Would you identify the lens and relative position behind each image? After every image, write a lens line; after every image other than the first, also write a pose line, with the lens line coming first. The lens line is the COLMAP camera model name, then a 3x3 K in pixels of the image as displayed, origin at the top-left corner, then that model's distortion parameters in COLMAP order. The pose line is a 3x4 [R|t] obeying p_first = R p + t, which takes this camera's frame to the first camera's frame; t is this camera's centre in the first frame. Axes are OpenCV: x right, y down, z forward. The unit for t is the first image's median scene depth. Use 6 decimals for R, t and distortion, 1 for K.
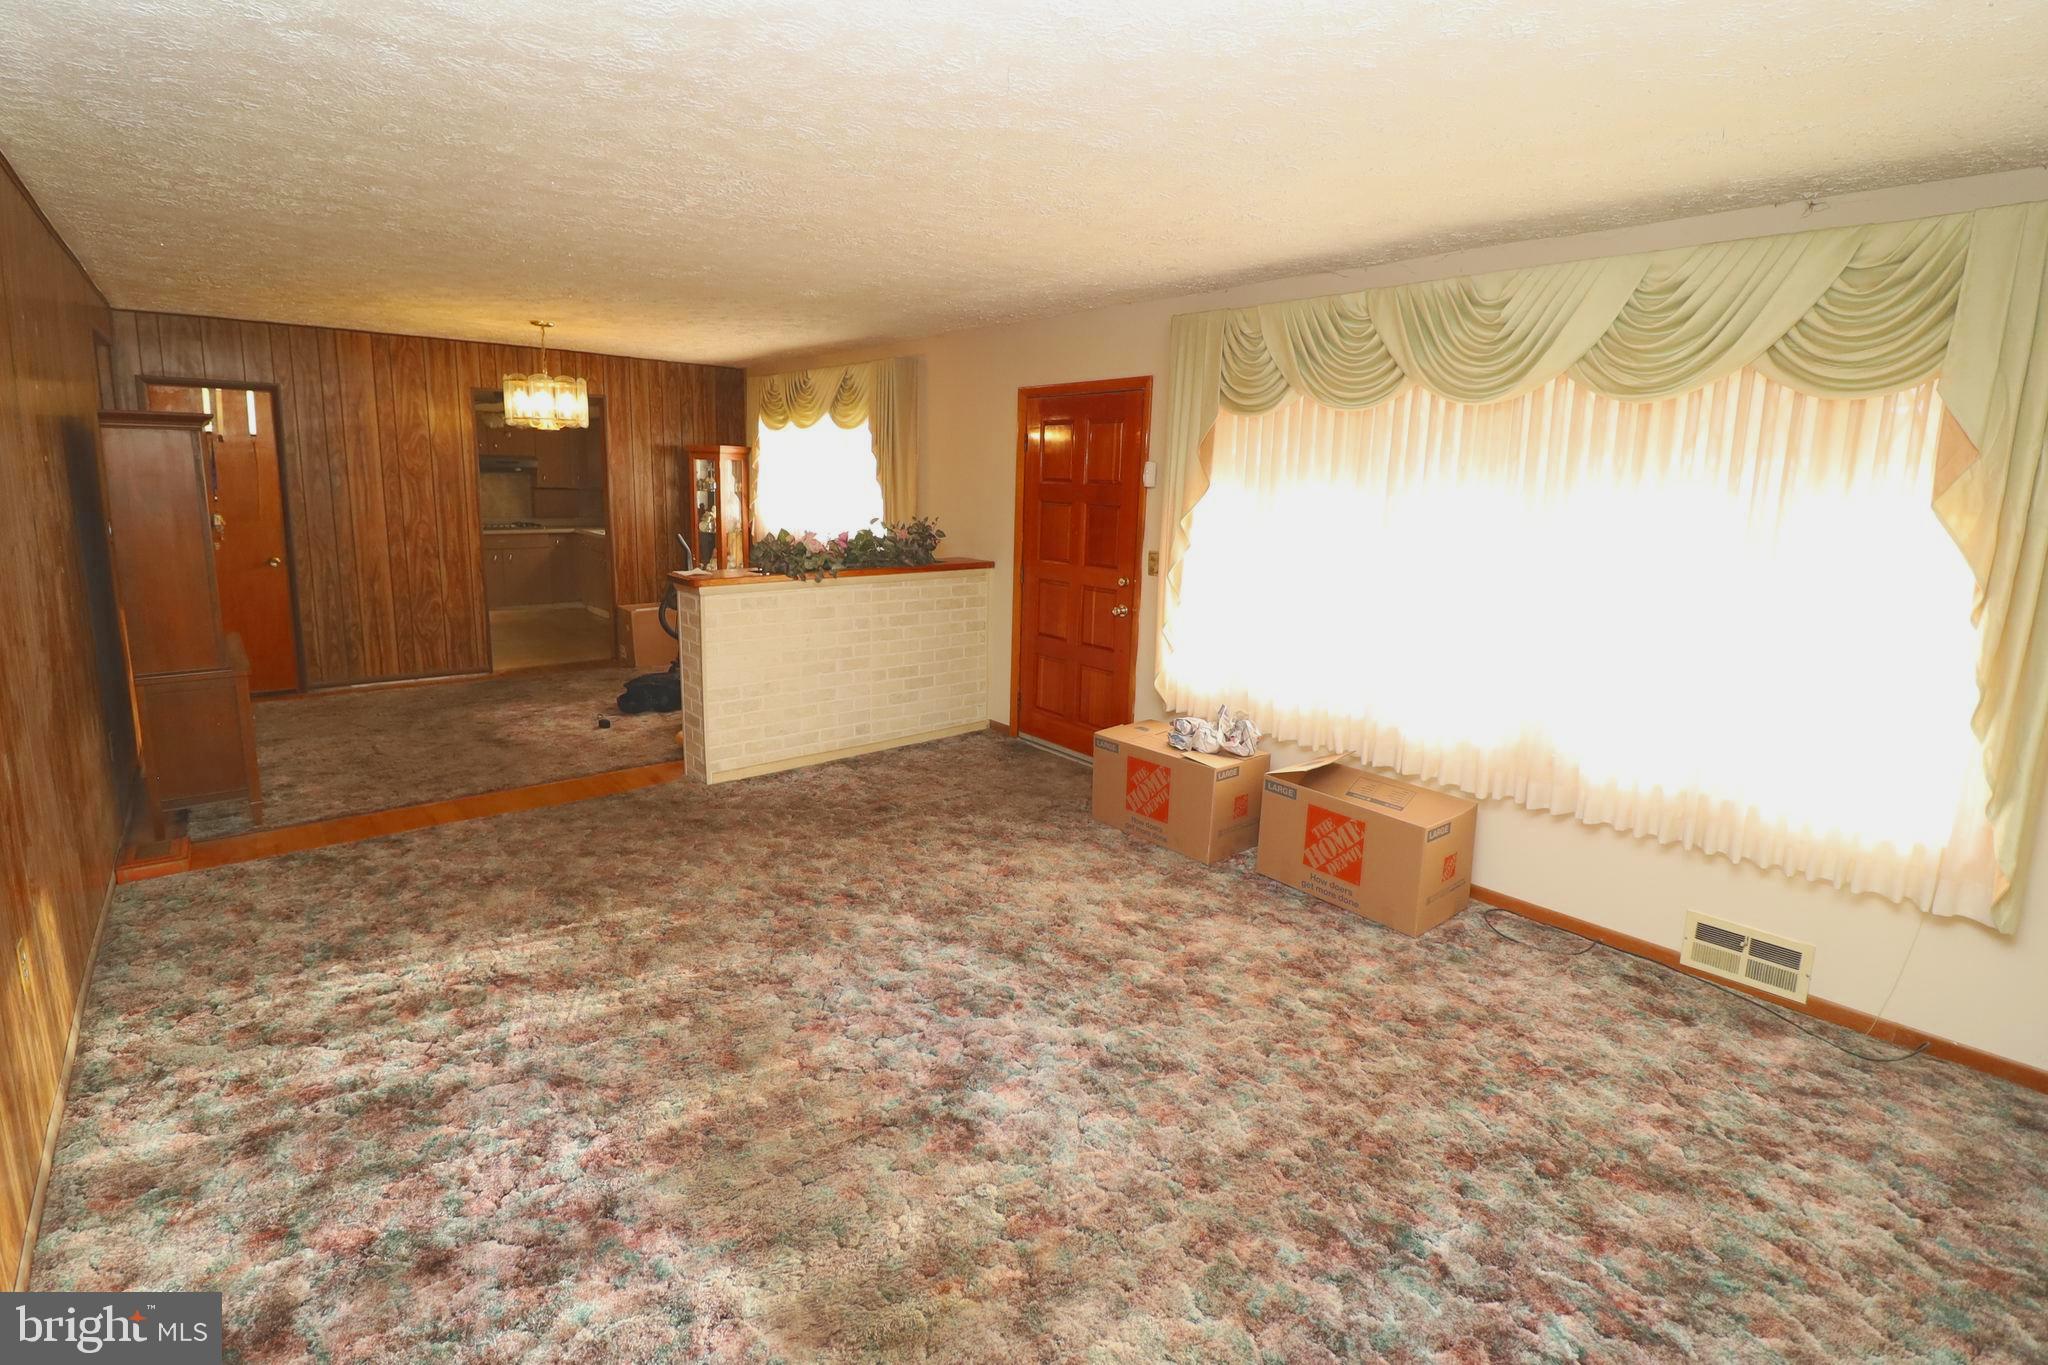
lens RADIAL K [[947.6, 0, 1026.6], [0, 947.6, 642.5], [0, 0, 1]] dist [0.001108, -0.013693]
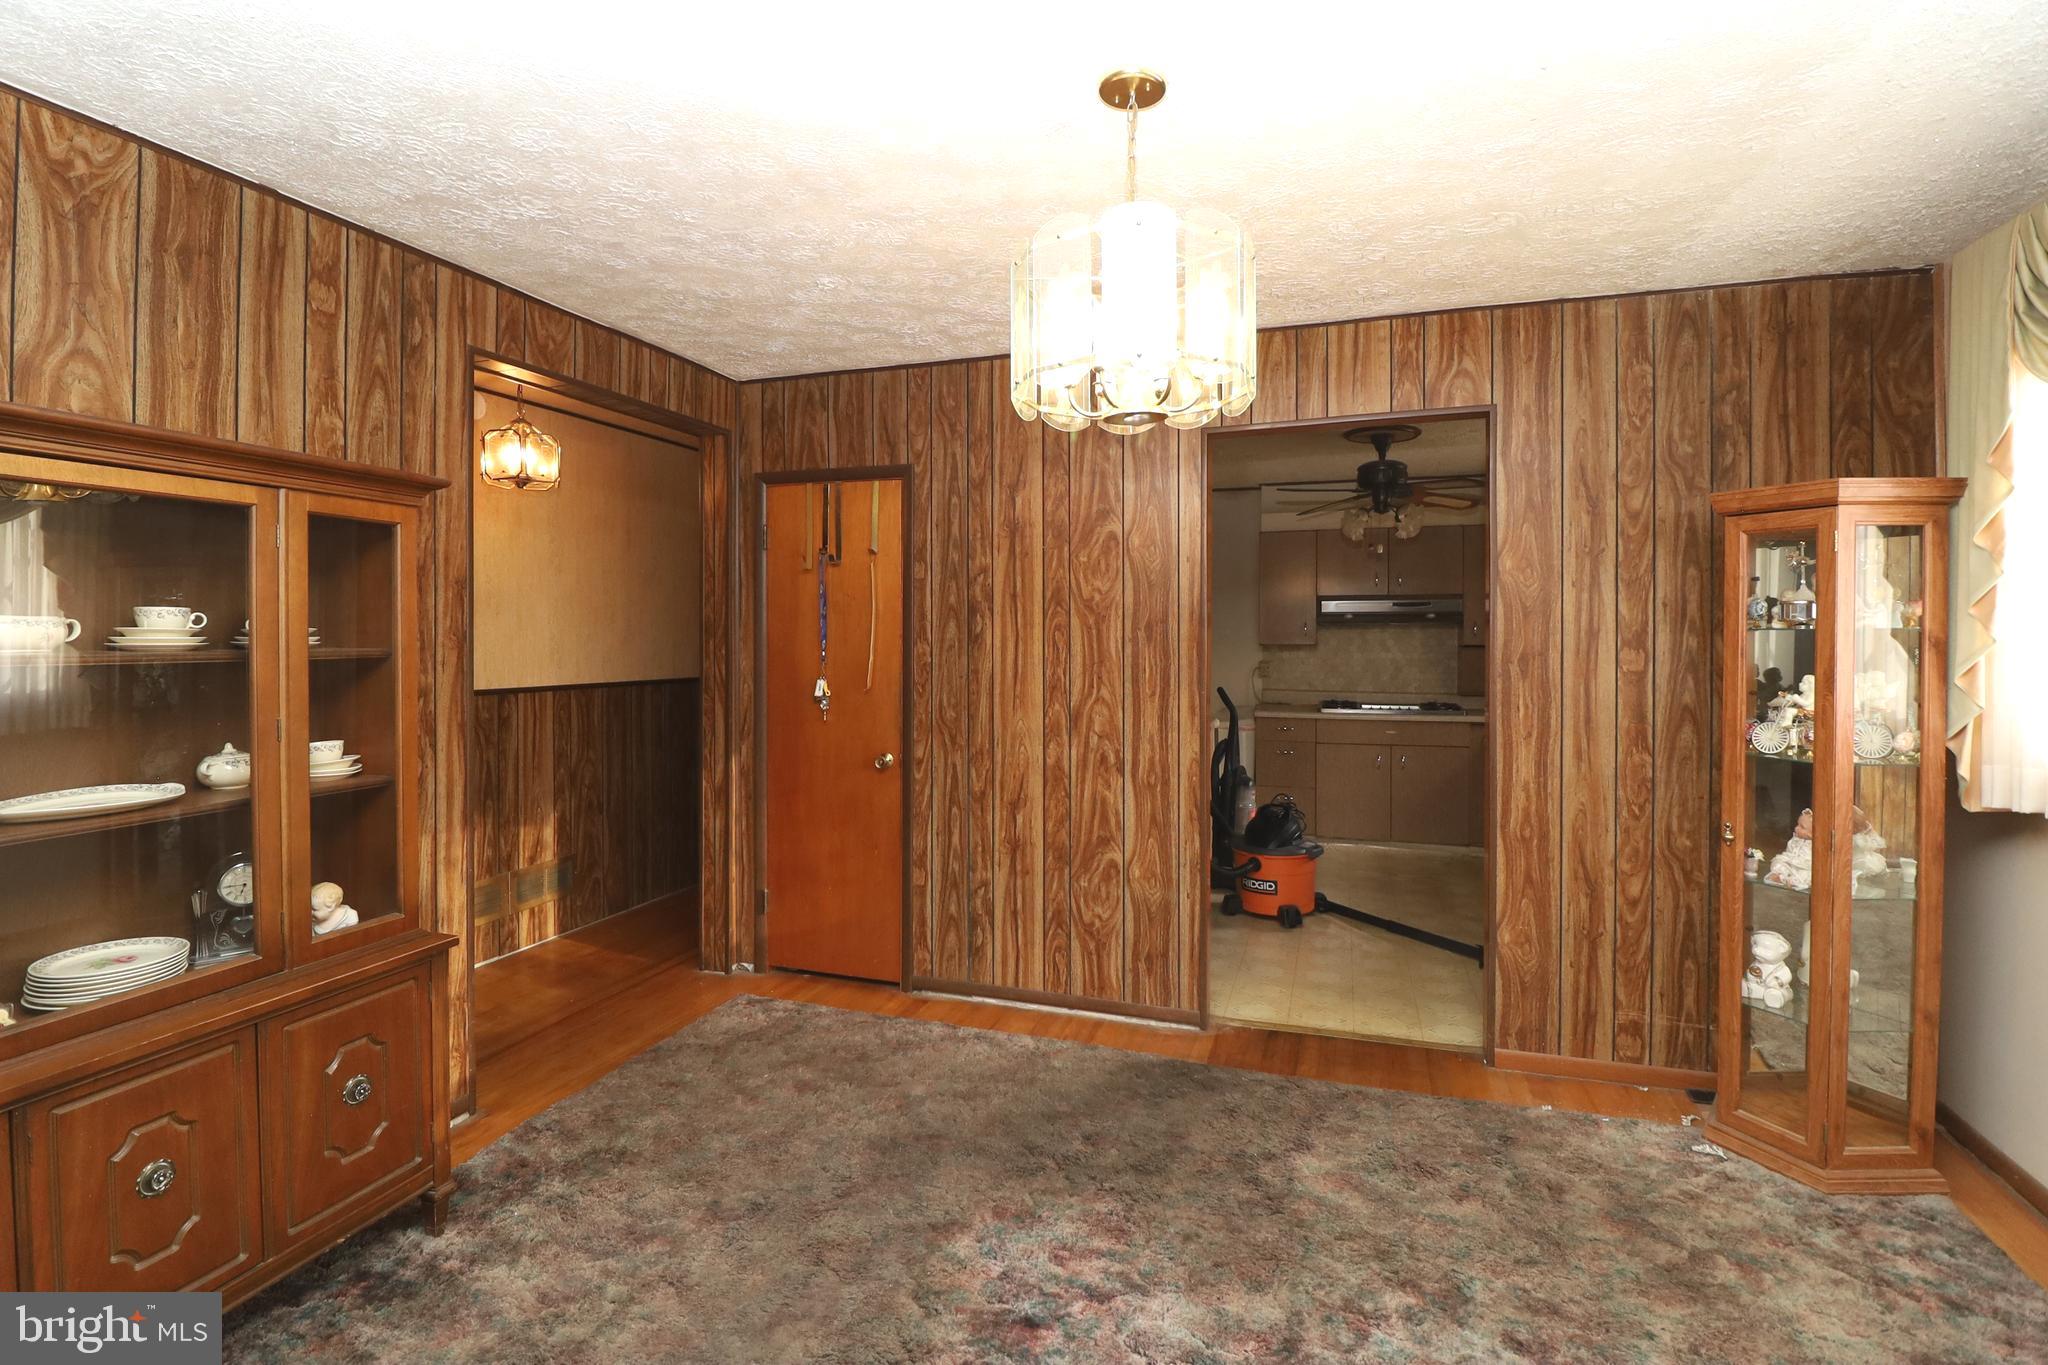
lens RADIAL K [[949.9, 0, 1029.2], [0, 949.9, 643.1], [0, 0, 1]] dist [0.000287, -0.012649]
pose [[0.511086, -0.023861, -0.859198, -0.221082], [-0.133082, 0.985363, -0.106528, -0.099666], [0.849164, 0.168788, 0.500430, 0.714593]]
